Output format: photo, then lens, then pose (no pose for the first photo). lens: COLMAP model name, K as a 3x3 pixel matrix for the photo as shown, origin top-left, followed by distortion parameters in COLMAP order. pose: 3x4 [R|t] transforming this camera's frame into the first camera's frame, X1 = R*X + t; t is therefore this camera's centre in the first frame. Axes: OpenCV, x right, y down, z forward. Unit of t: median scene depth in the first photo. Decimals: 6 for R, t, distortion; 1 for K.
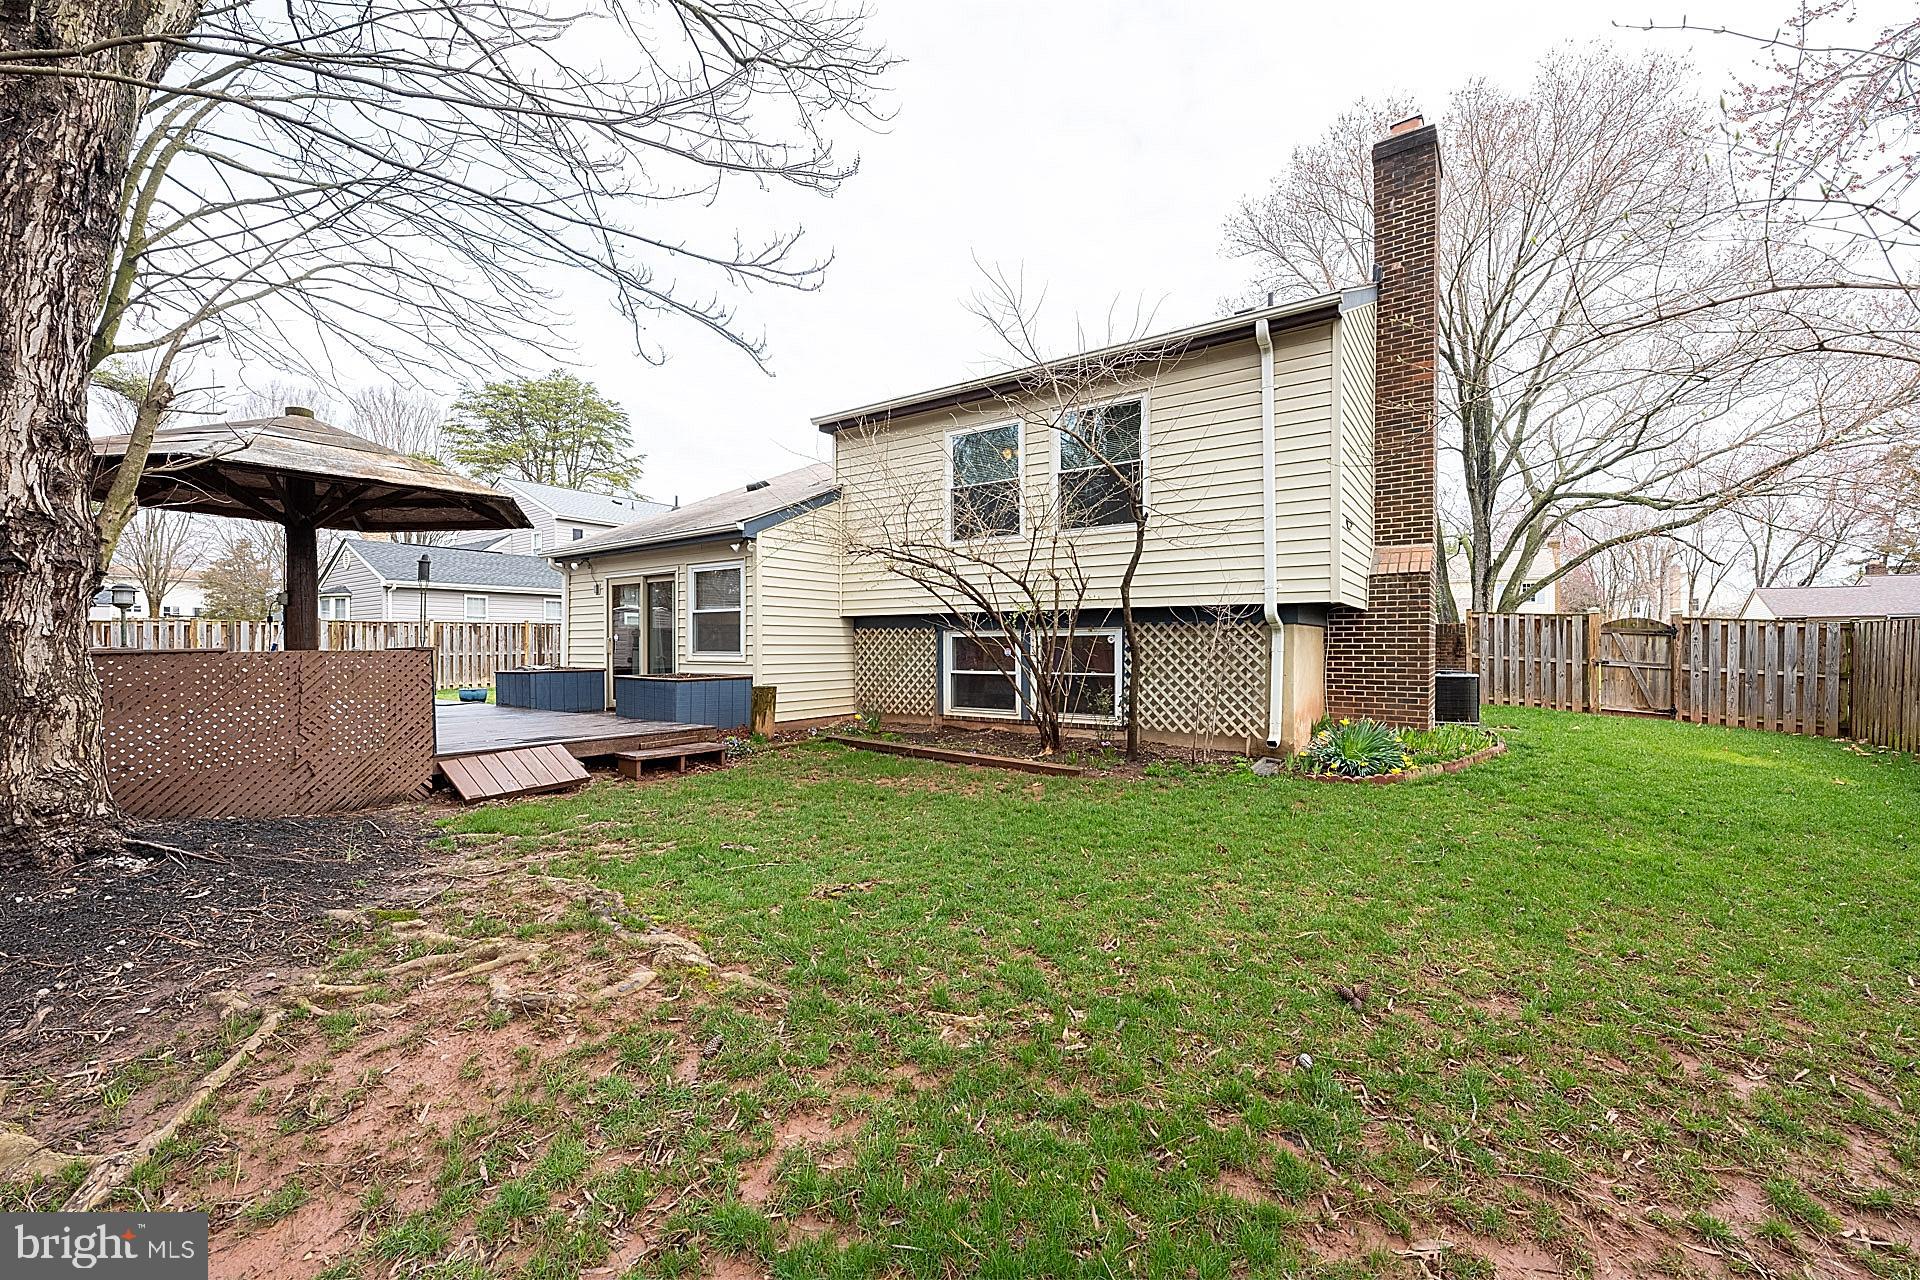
lens RADIAL K [[765.3, 0, 953.4], [0, 765.3, 646.7], [0, 0, 1]] dist [-0.001551, 0.002612]
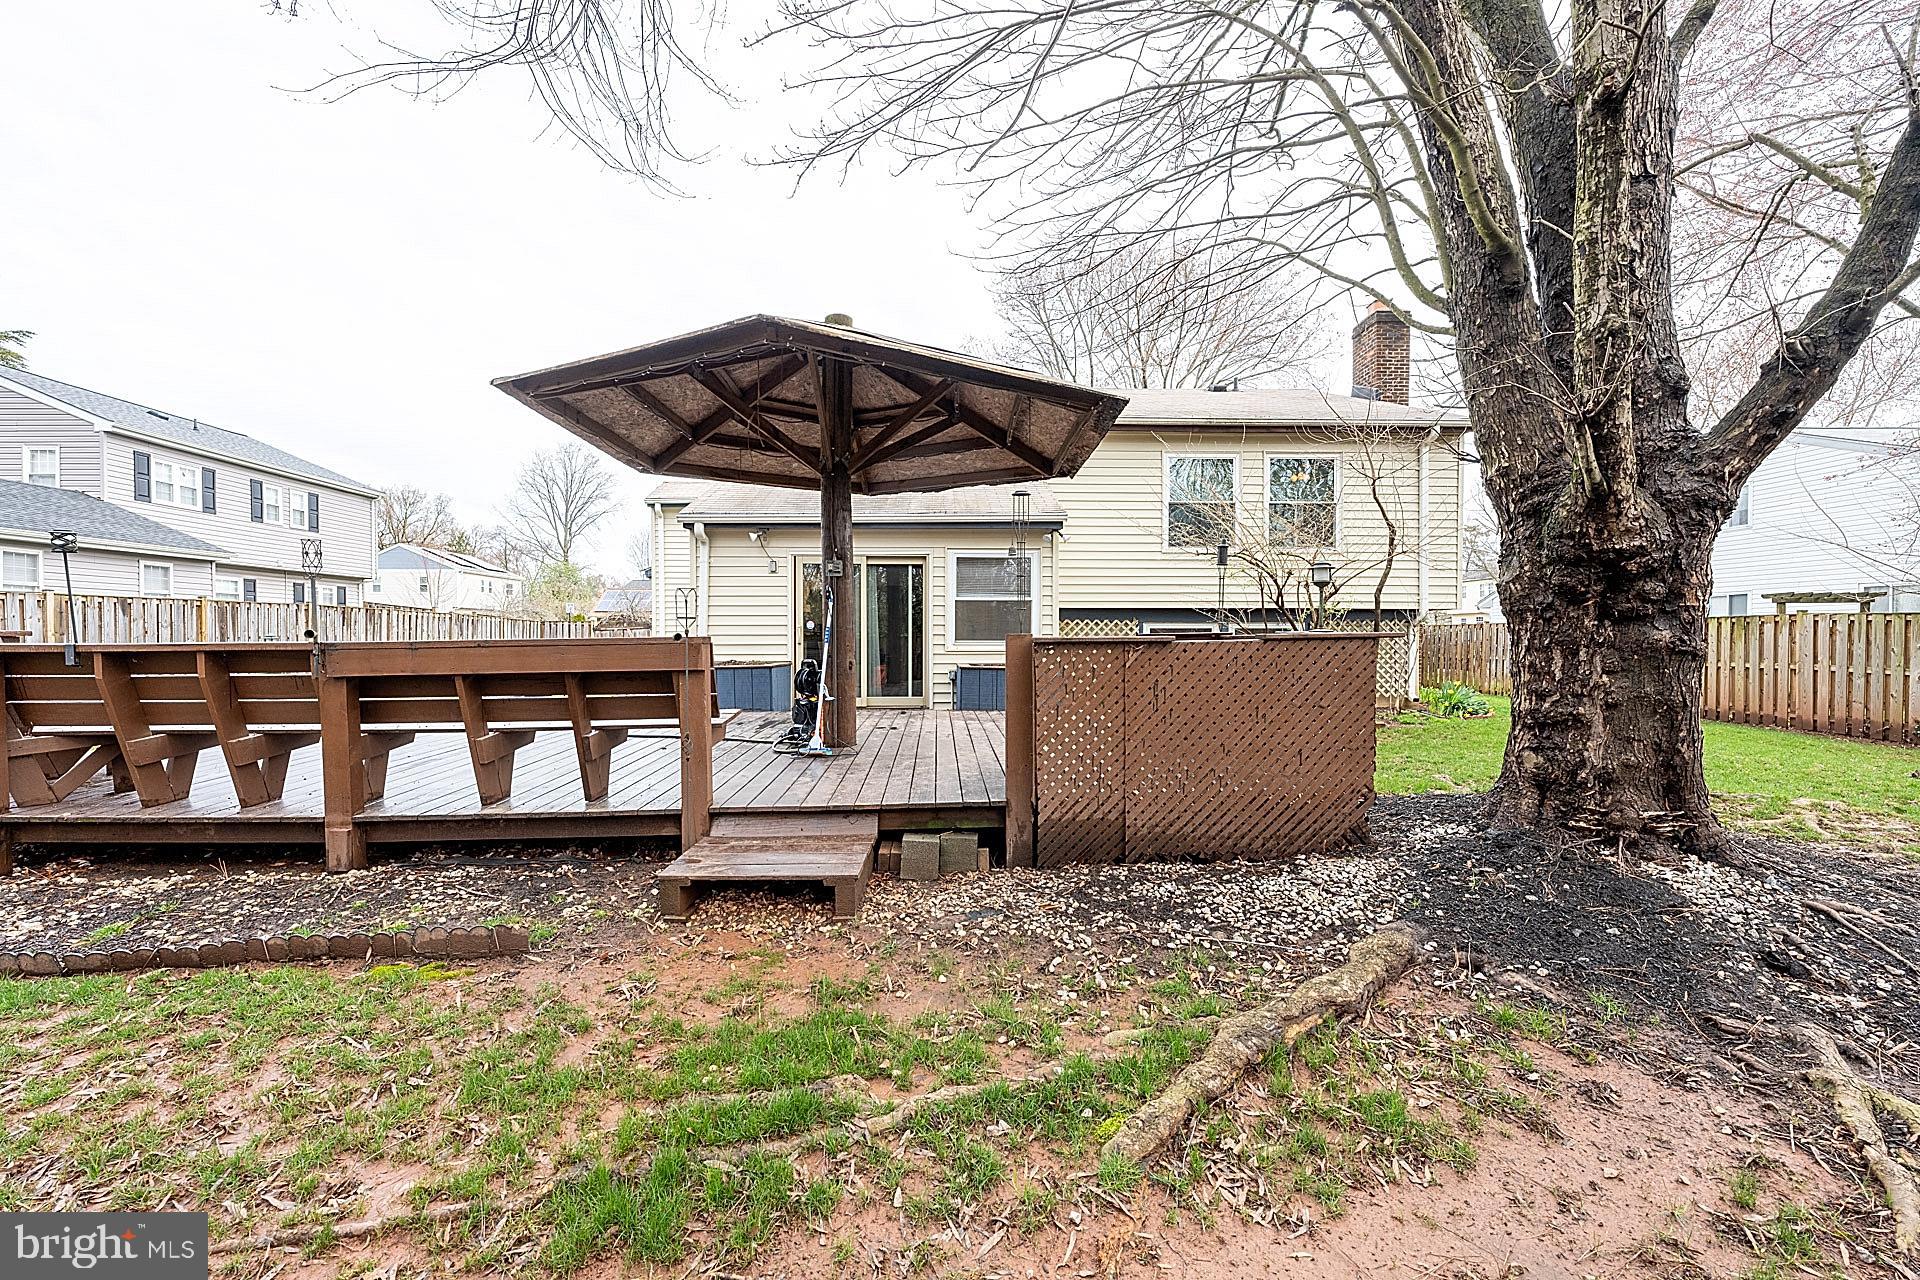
lens RADIAL K [[765.3, 0, 953.4], [0, 765.3, 646.7], [0, 0, 1]] dist [-0.001551, 0.002612]
pose [[0.802559, -0.002407, 0.596568, -0.893290], [-0.000600, 0.999988, 0.004842, 0.009810], [-0.596573, -0.004244, 0.802548, 0.232160]]
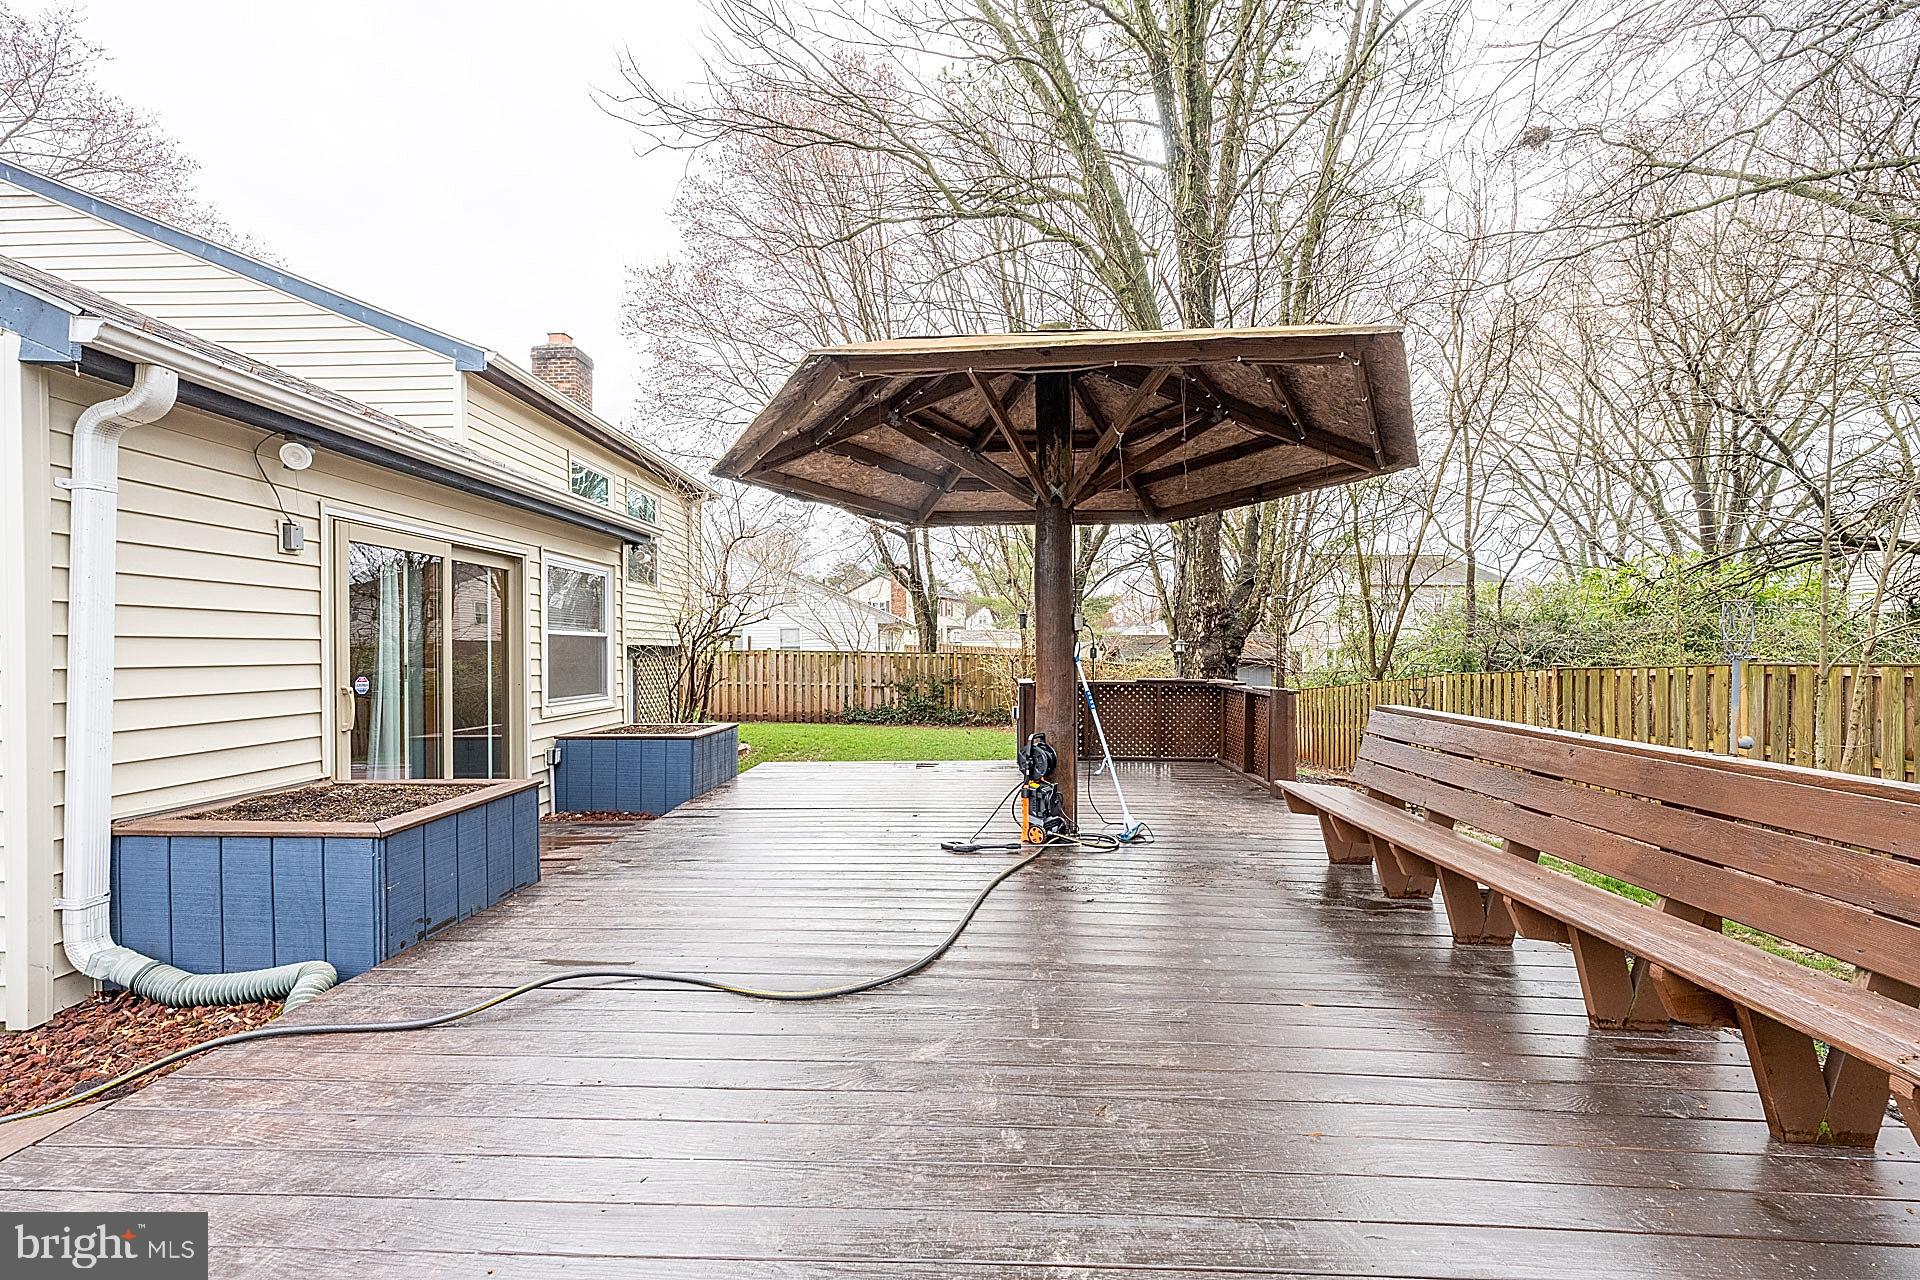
lens RADIAL K [[761.2, 0, 951.7], [0, 761.2, 650.8], [0, 0, 1]] dist [-0.001078, 0.000111]
pose [[-0.552089, 0.007436, 0.833752, -0.979839], [0.011782, 0.999930, -0.001116, -0.026325], [-0.833702, 0.009207, -0.552138, 1.045550]]
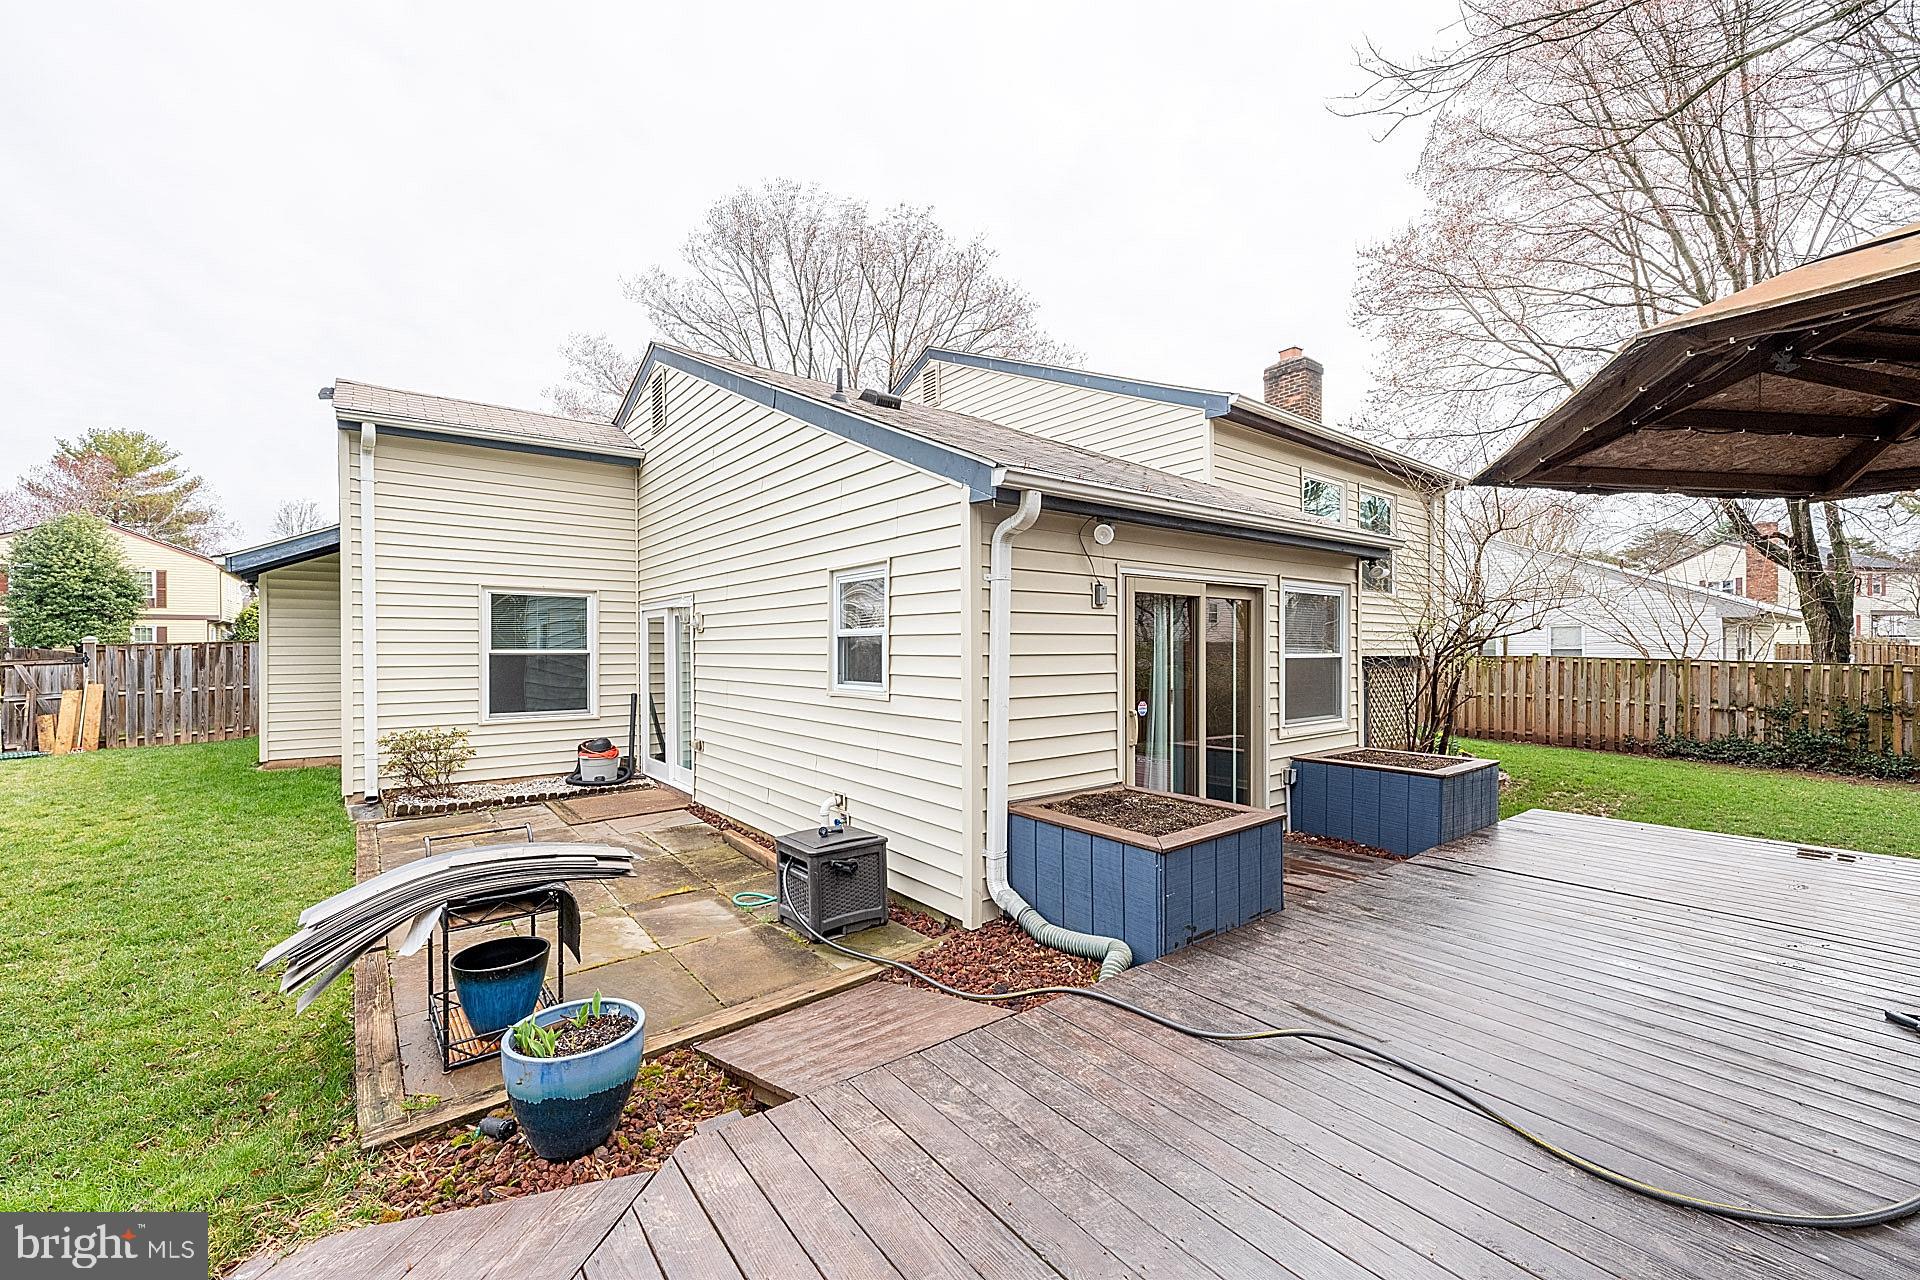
lens RADIAL K [[760.6, 0, 957.1], [0, 760.6, 650.5], [0, 0, 1]] dist [0.002557, 0.000231]
pose [[0.290590, -0.001133, 0.956847, -0.979414], [0.003900, 0.999992, 0.000000, -0.050155], [-0.956840, 0.003732, 0.290592, 1.055123]]
